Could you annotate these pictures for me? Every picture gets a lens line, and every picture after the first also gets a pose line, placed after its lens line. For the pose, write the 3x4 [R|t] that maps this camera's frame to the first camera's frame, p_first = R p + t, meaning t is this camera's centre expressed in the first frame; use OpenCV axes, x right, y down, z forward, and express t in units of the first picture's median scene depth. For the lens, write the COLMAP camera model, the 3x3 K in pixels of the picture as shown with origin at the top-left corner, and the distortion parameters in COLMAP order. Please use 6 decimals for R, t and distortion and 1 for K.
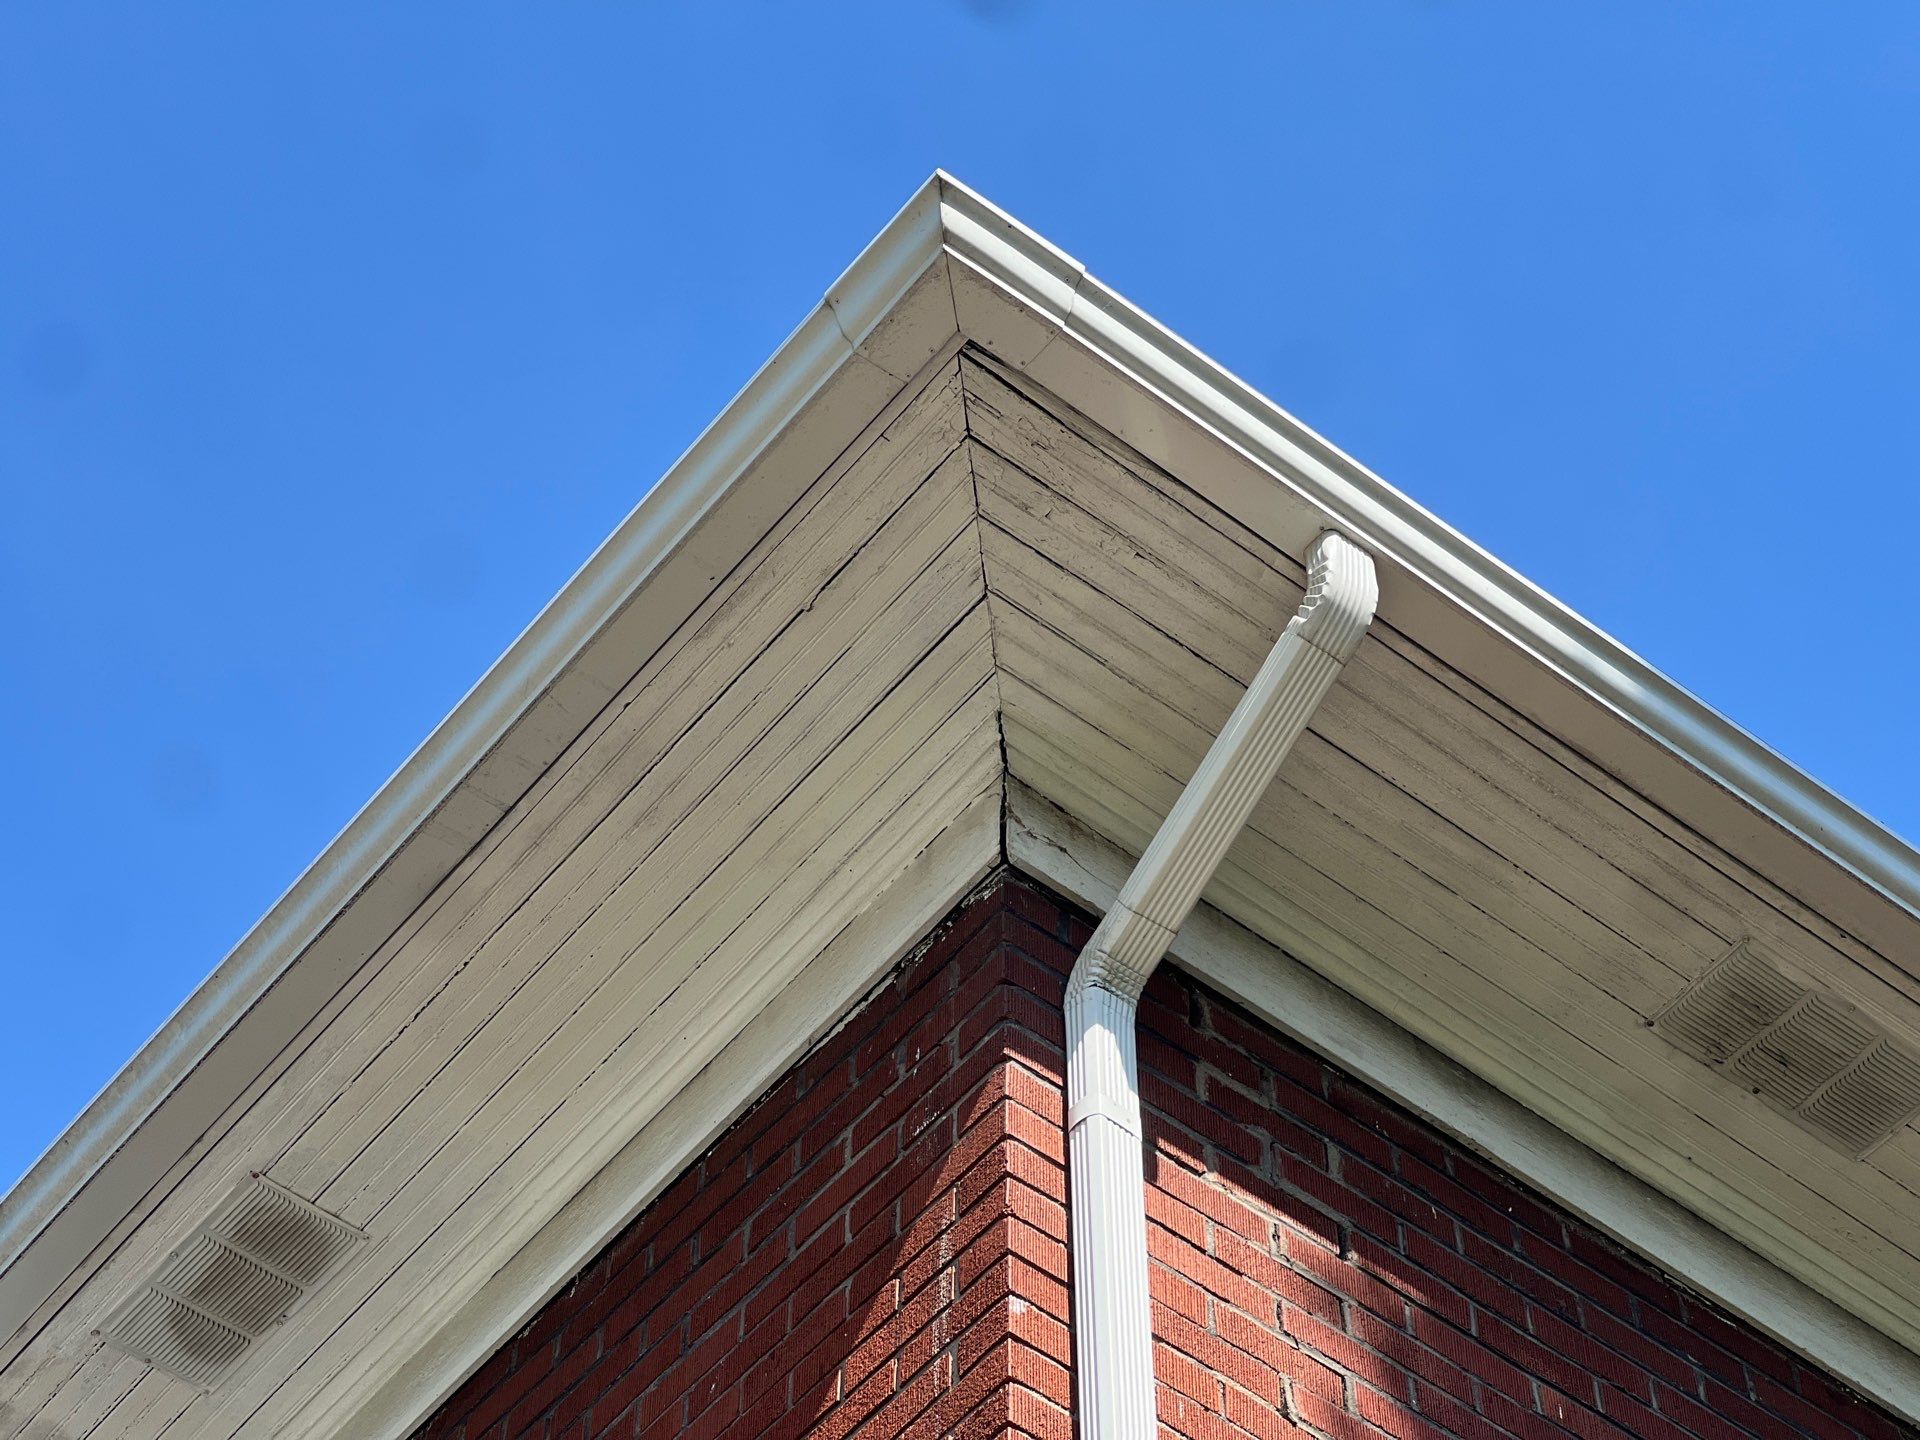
lens RADIAL K [[4419.6, 0, 960.0], [0, 4419.6, 720.0], [0, 0, 1]] dist [0.040479, 0.073539]
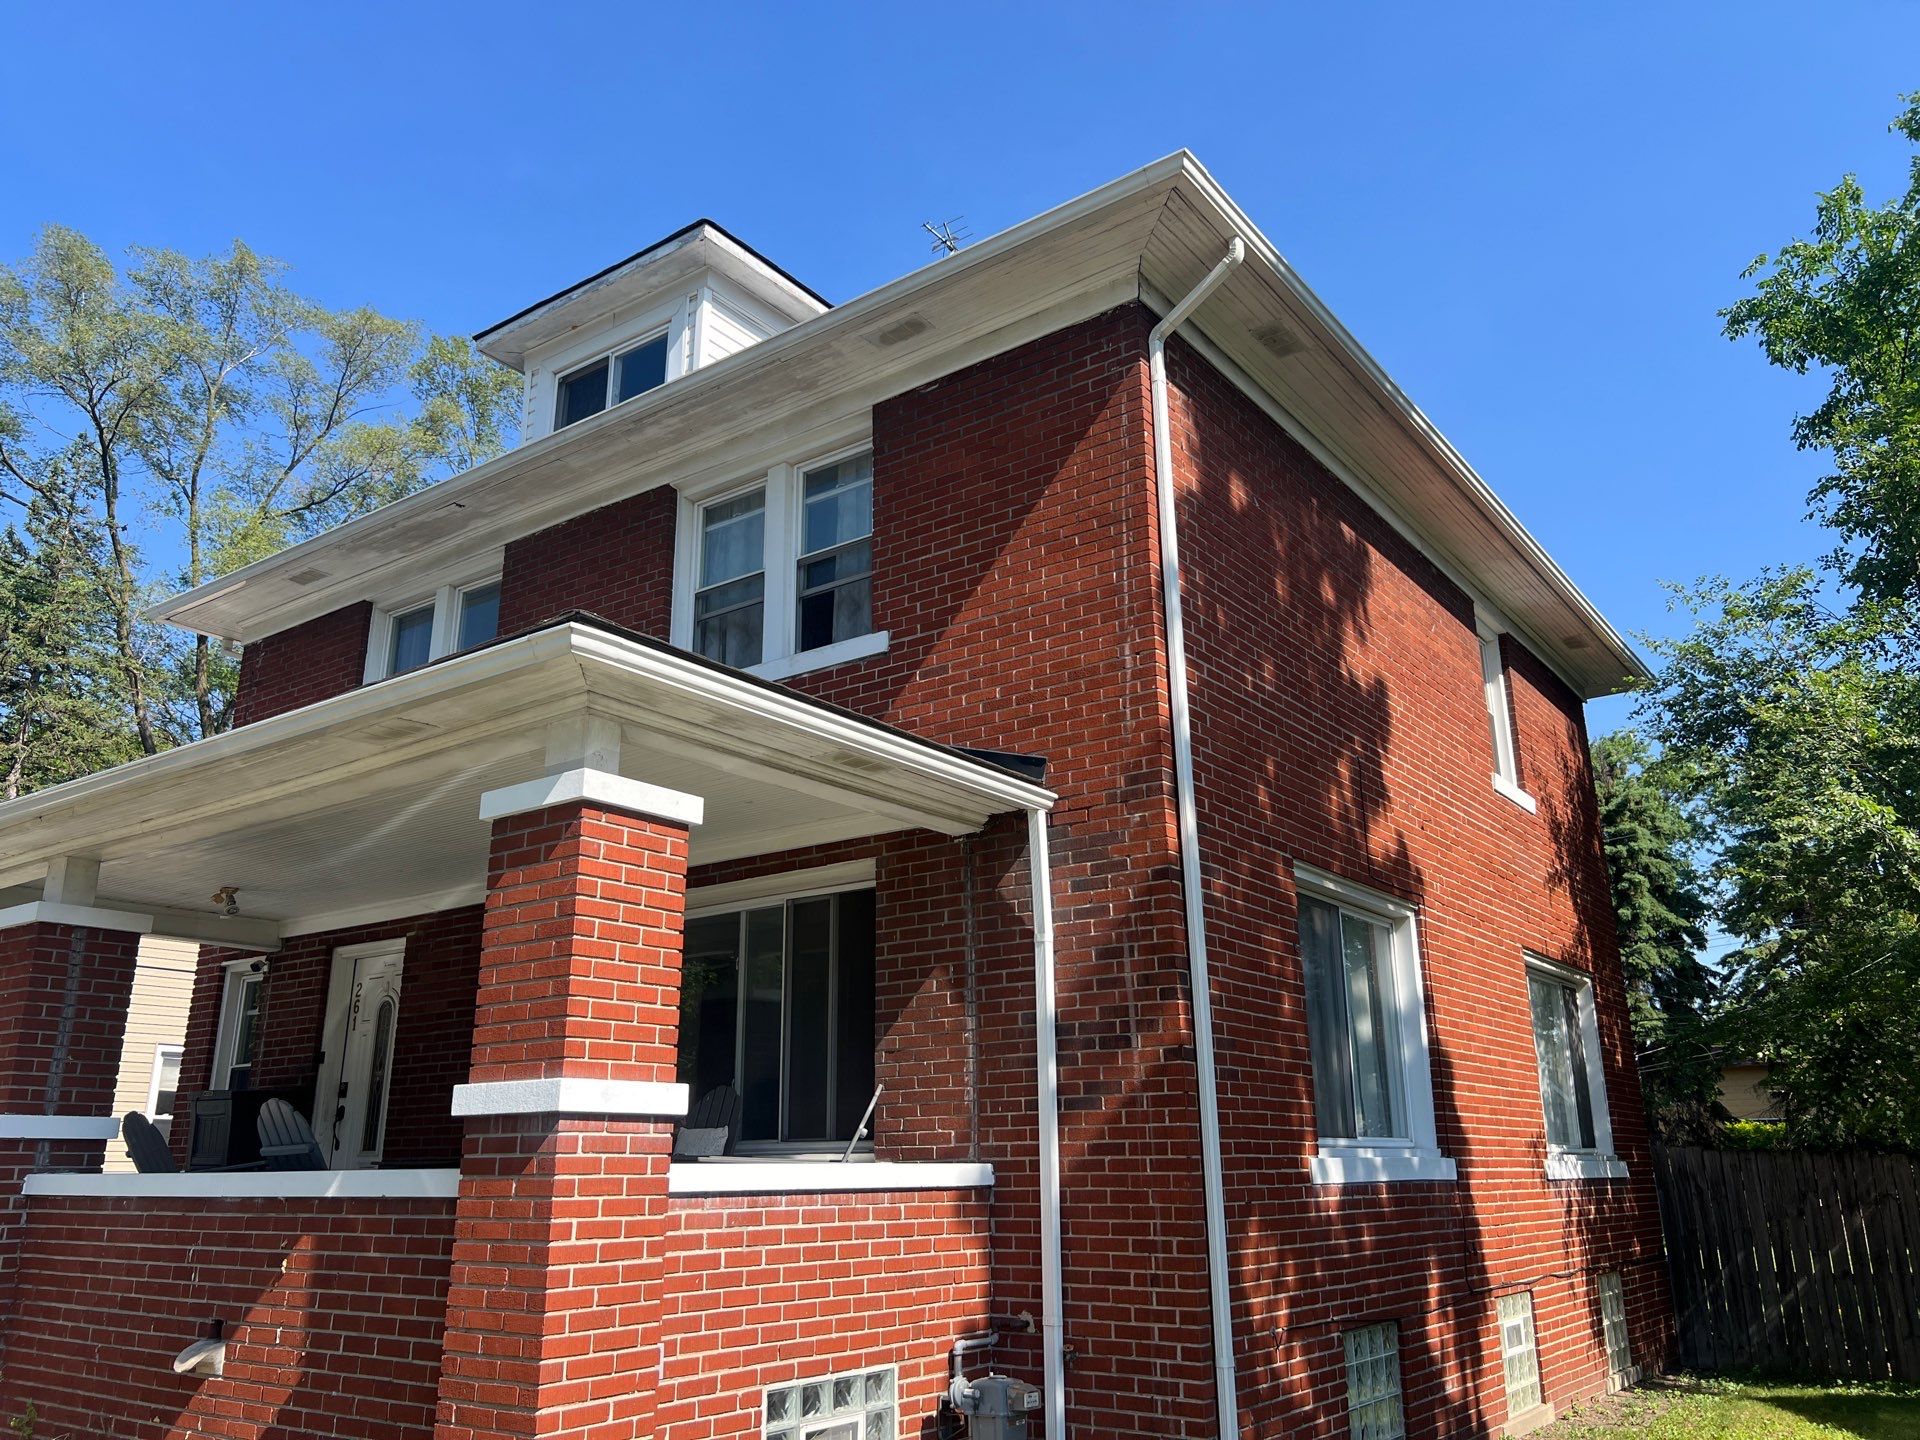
lens RADIAL K [[1433.0, 0, 954.5], [0, 1433.0, 703.7], [0, 0, 1]] dist [0.079699, -0.106880]
pose [[0.967229, 0.069309, 0.244264, -0.471263], [-0.198043, 0.807970, 0.554944, -0.386837], [-0.158895, -0.585133, 0.795218, -0.289620]]
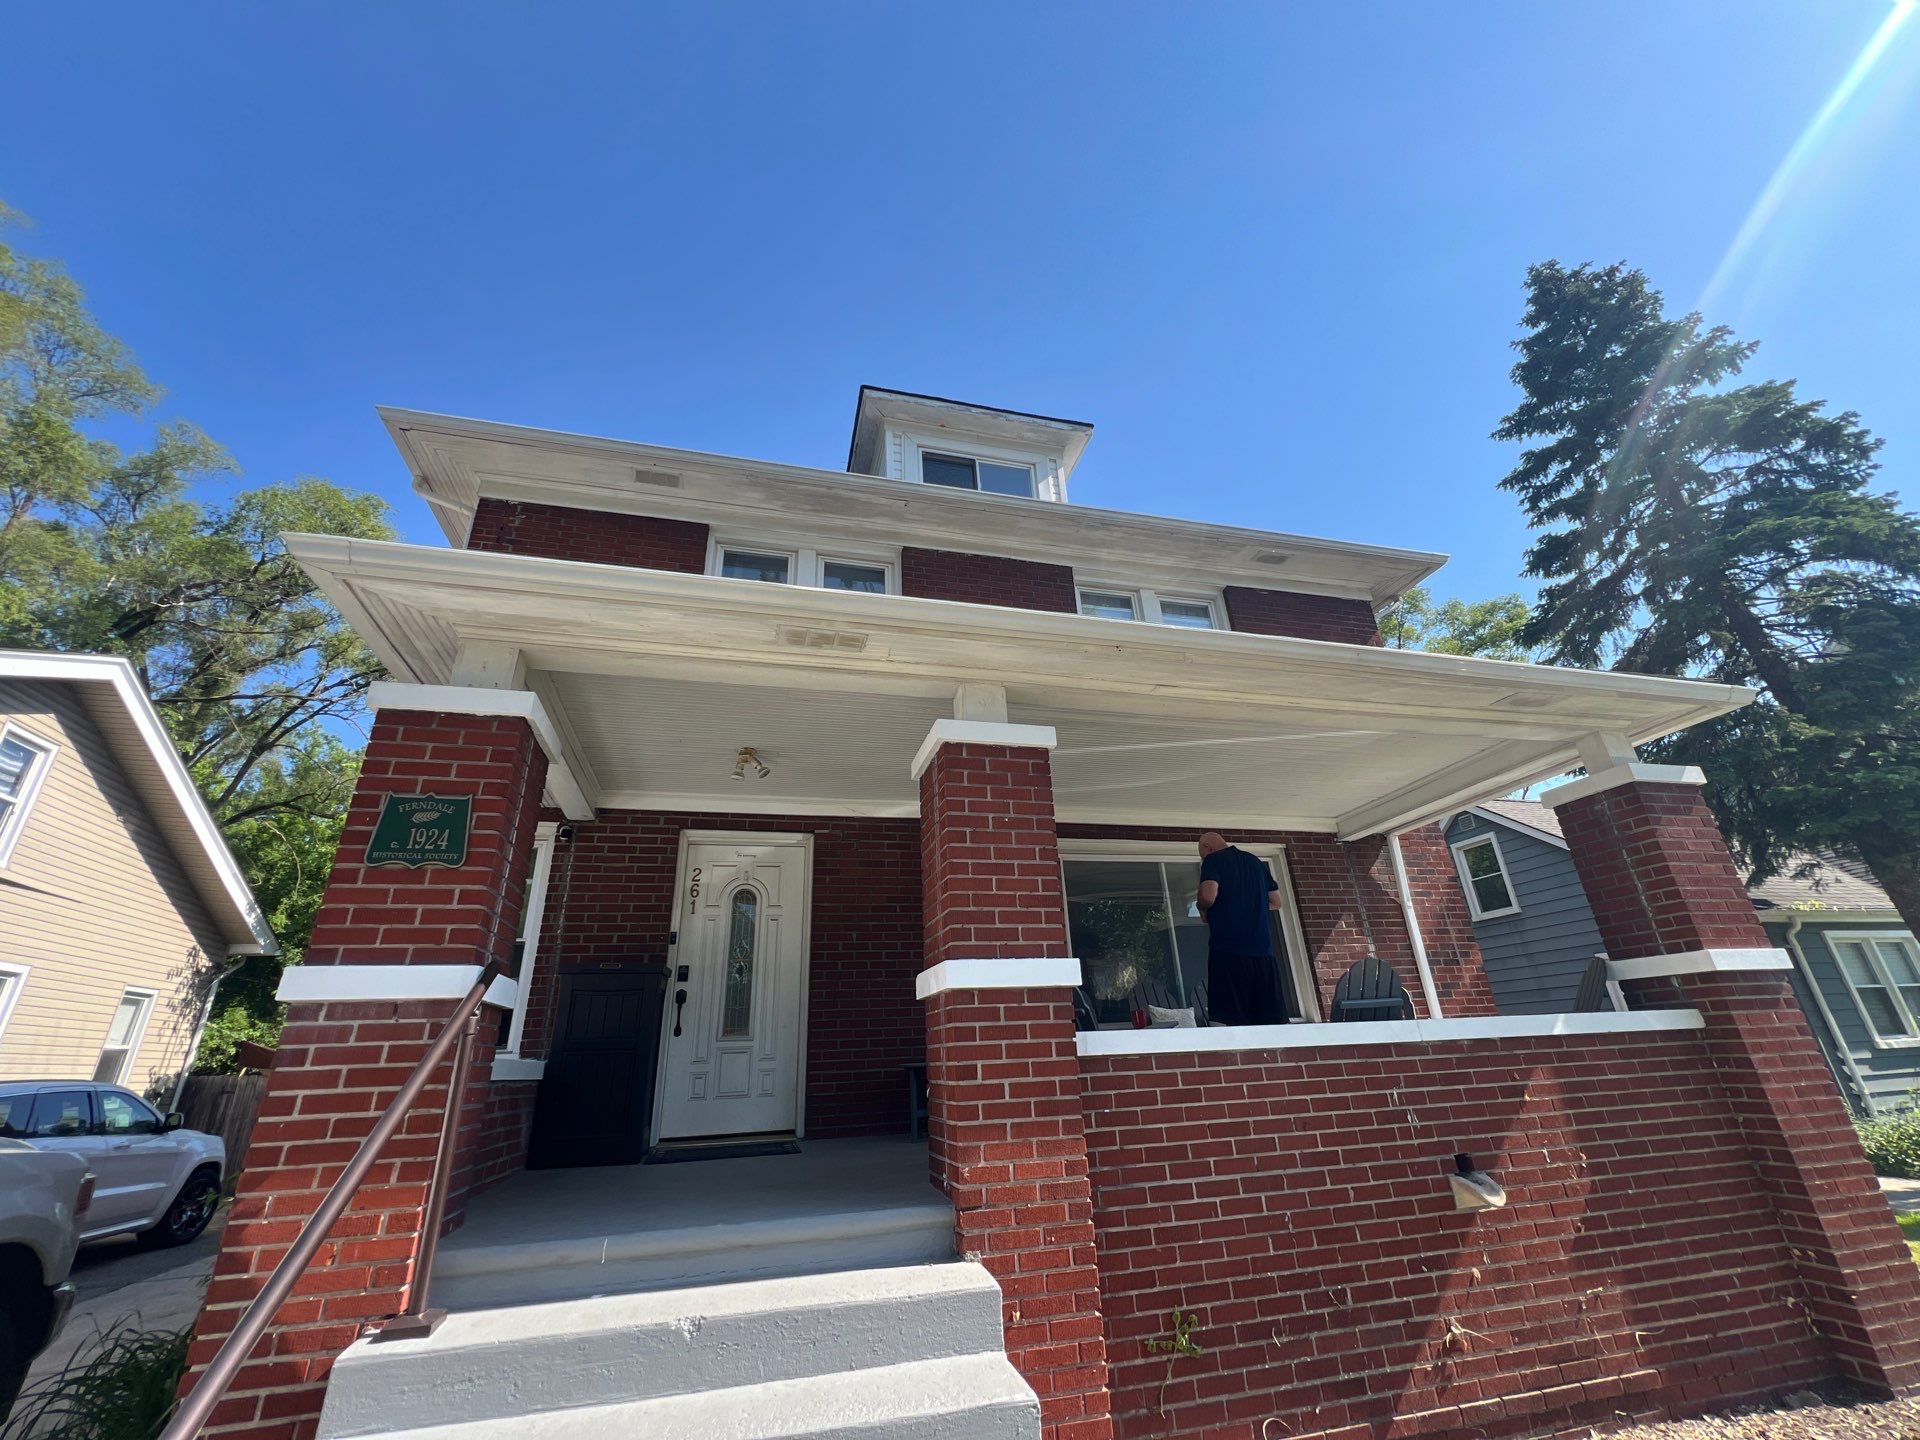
lens RADIAL K [[772.3, 0, 949.0], [0, 772.3, 719.9], [0, 0, 1]] dist [-0.009430, 0.006172]
pose [[0.425780, 0.350097, 0.834352, -1.607002], [-0.698943, 0.712857, 0.057562, 0.763820], [-0.574622, -0.607673, 0.548218, 0.551435]]
